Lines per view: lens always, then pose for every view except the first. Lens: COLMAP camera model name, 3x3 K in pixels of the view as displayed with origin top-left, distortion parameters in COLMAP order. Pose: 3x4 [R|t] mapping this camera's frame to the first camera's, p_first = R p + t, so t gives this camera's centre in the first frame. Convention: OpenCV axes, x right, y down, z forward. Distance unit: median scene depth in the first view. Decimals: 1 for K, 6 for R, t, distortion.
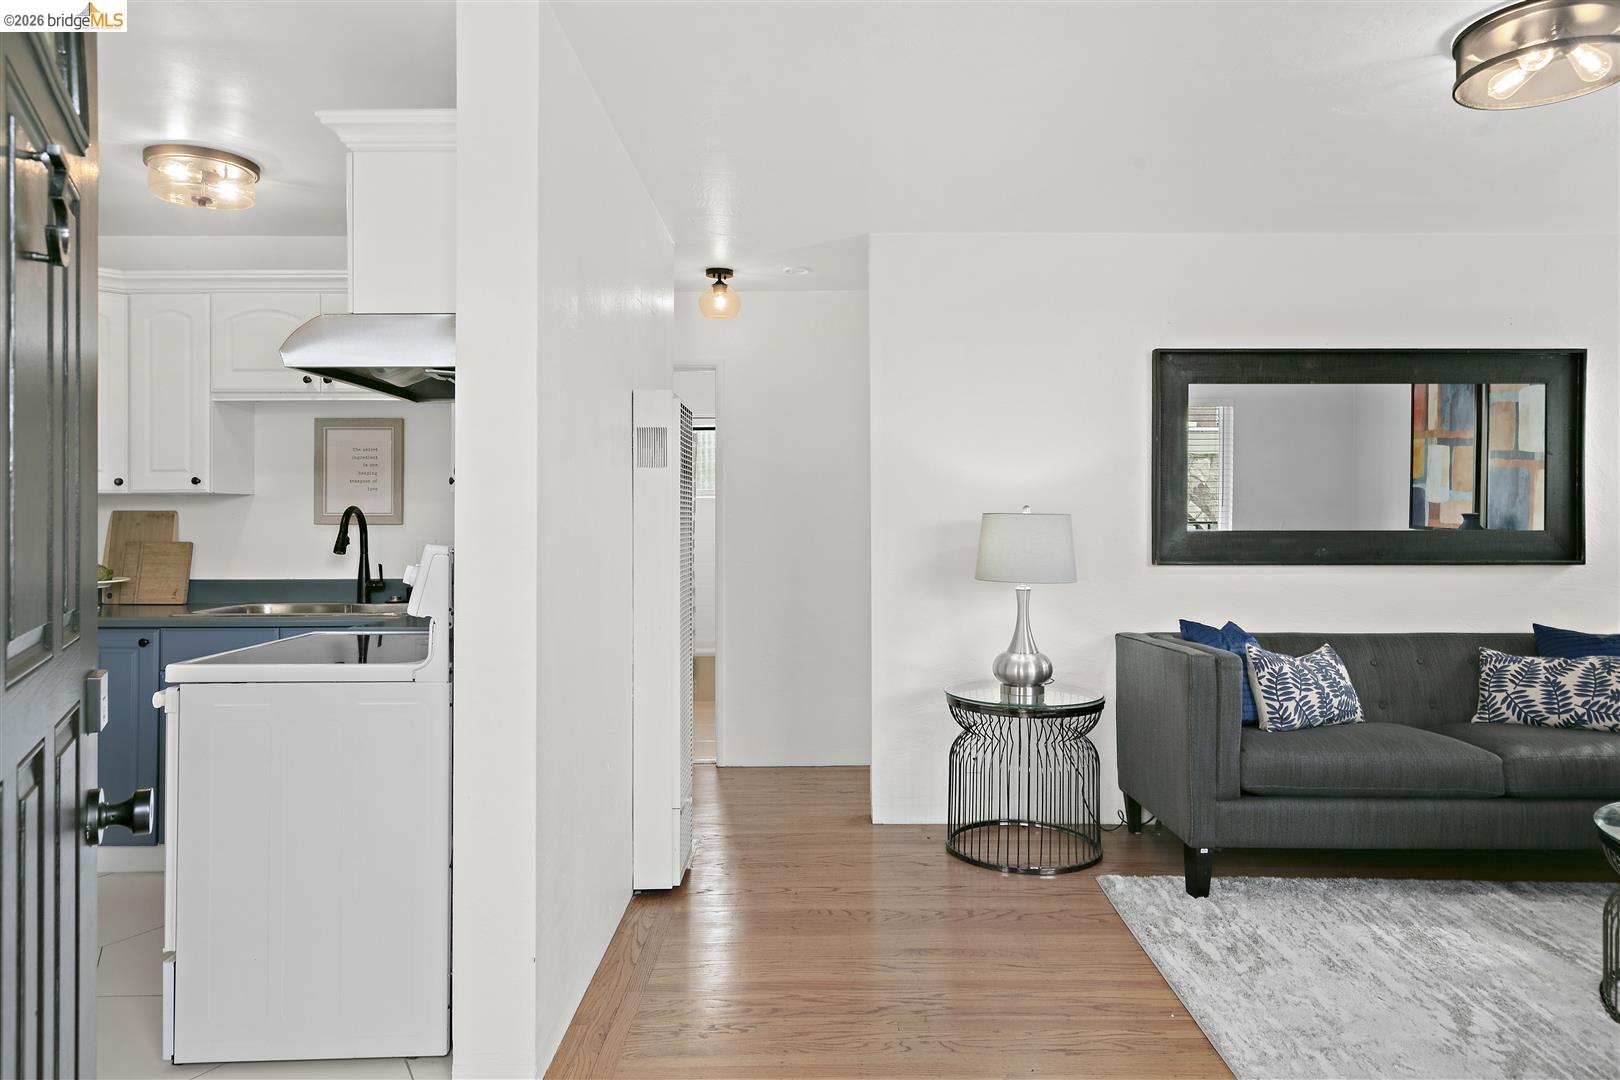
lens RADIAL K [[1013.3, 0, 830.1], [0, 1013.3, 511.9], [0, 0, 1]] dist [-0.006880, 0.005992]
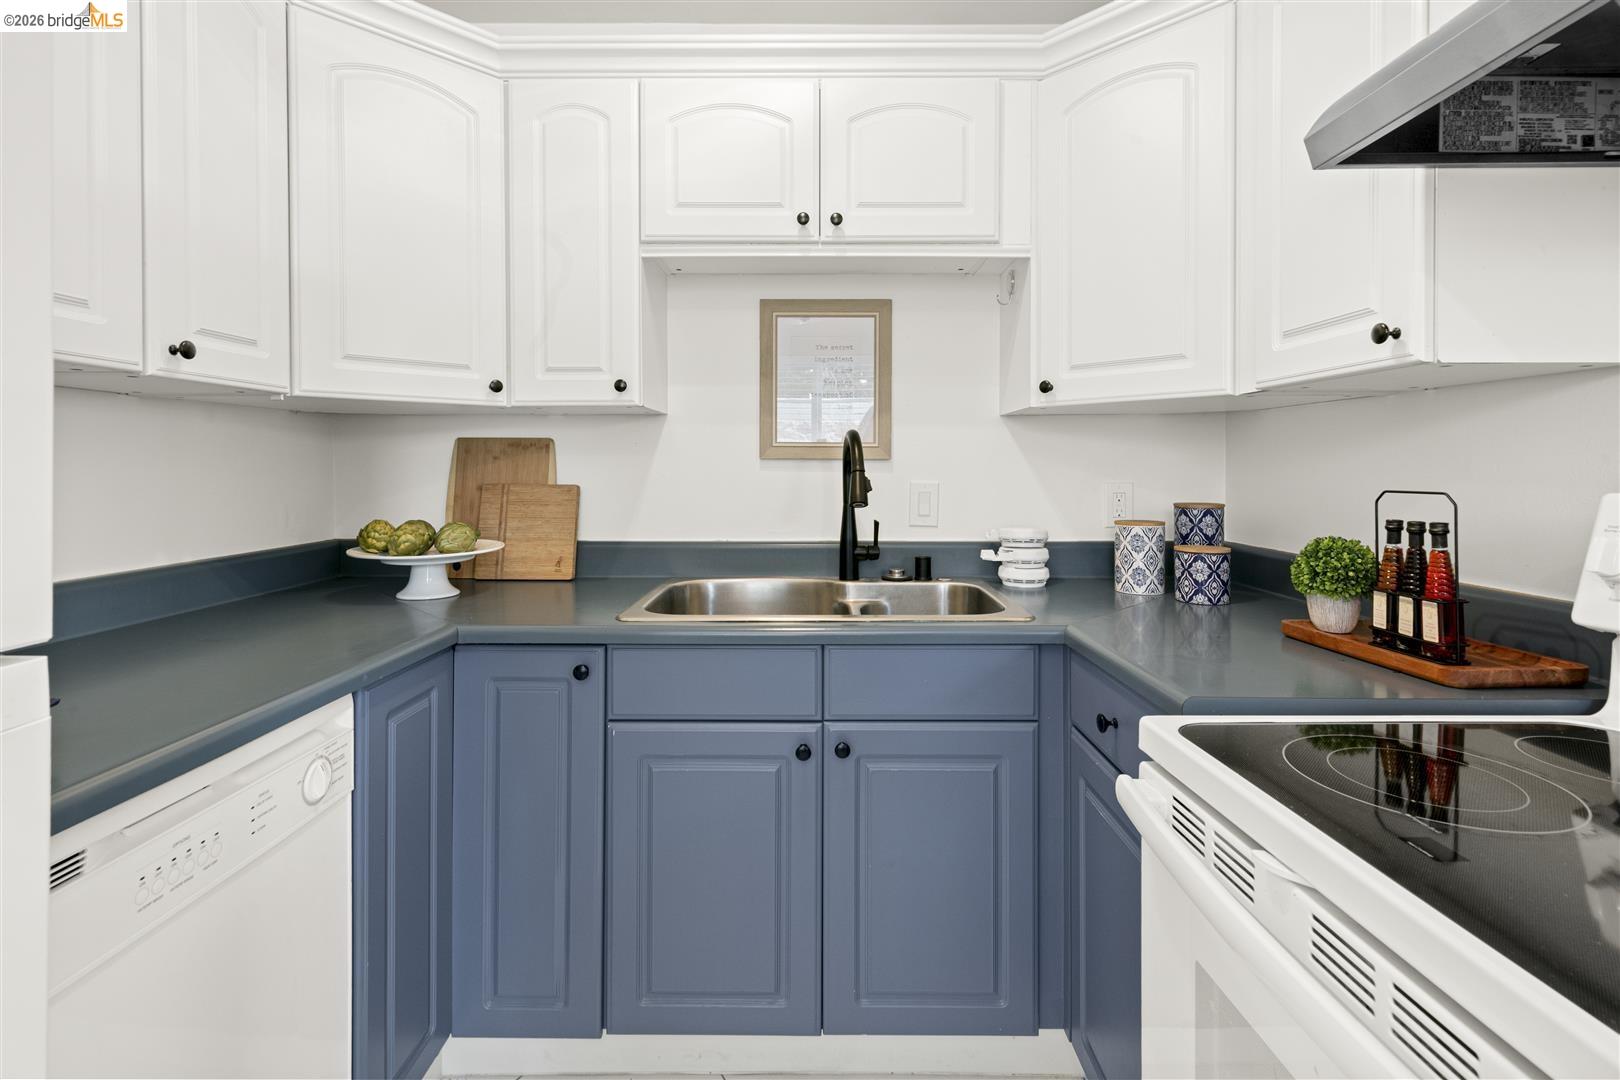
lens RADIAL K [[744.5, 0, 832.8], [0, 744.5, 469.9], [0, 0, 1]] dist [0.005205, -0.000118]
pose [[0.999972, 0.003170, -0.006746, -0.493284], [-0.003052, 0.999844, 0.017418, 0.011623], [0.006800, -0.017397, 0.999826, 0.548675]]
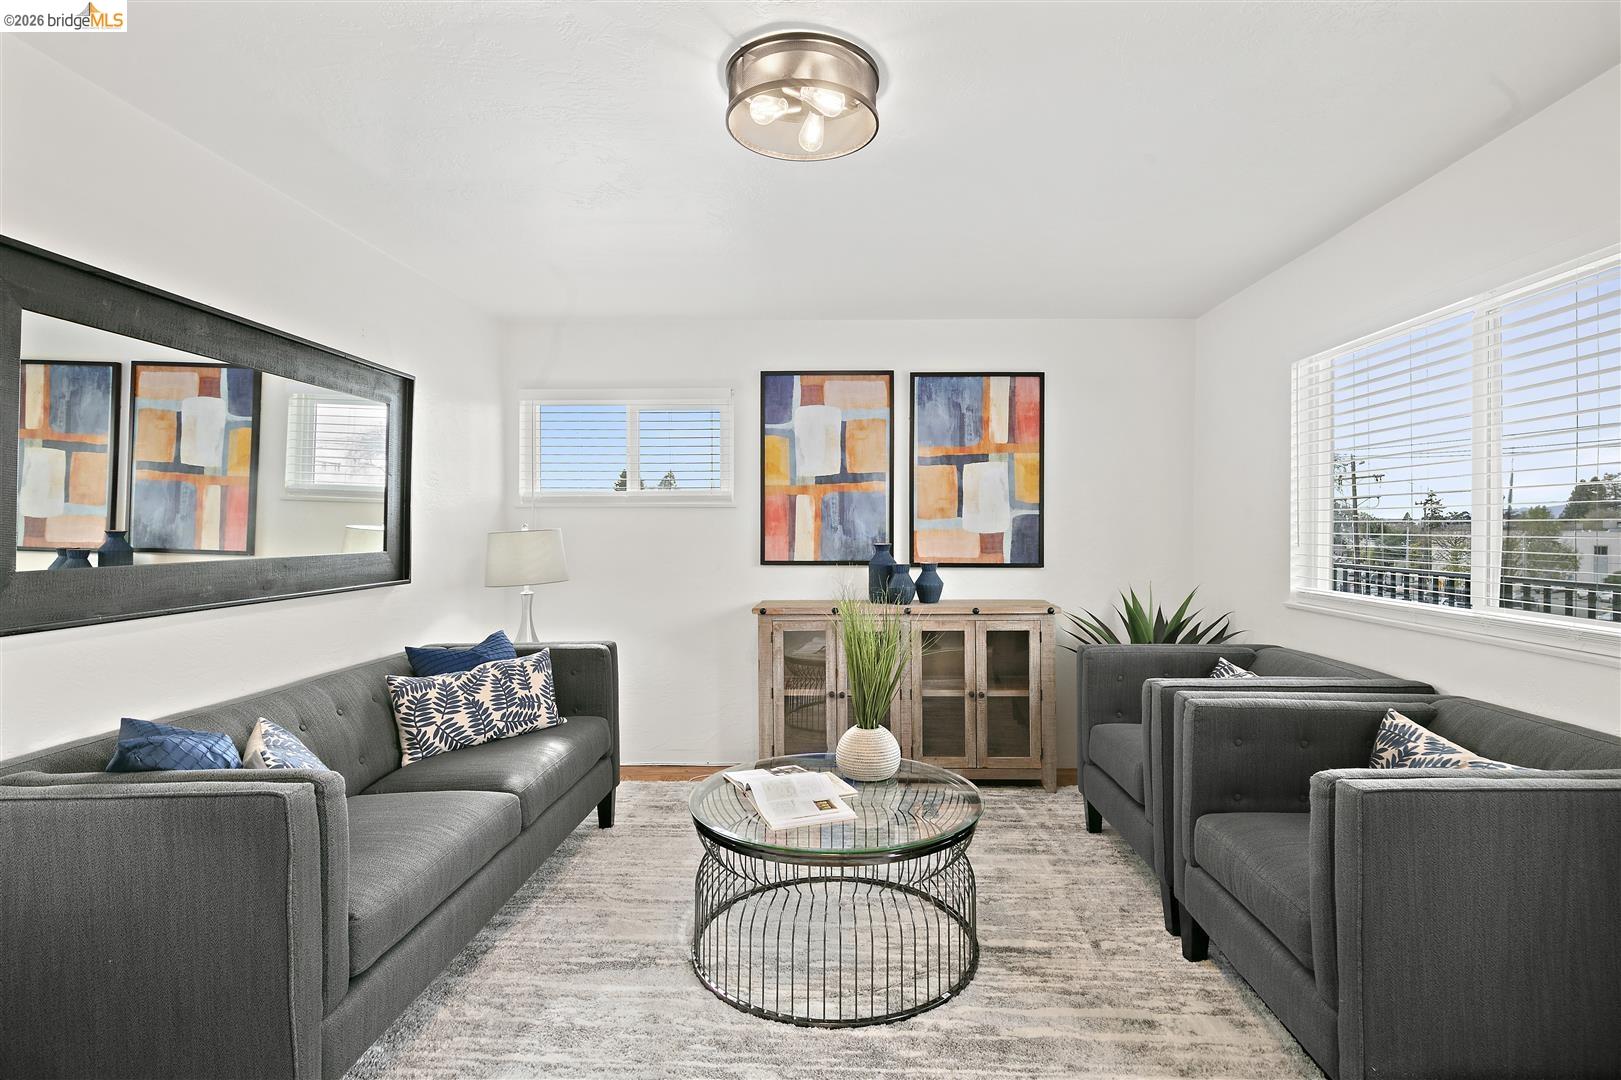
lens RADIAL K [[808.5, 0, 801.5], [0, 808.5, 524.6], [0, 0, 1]] dist [0.015512, -0.003007]
pose [[0.050460, 0.002001, 0.998724, -0.077854], [-0.009478, 0.999954, -0.001525, -0.012077], [-0.998681, -0.009389, 0.050476, 0.576240]]
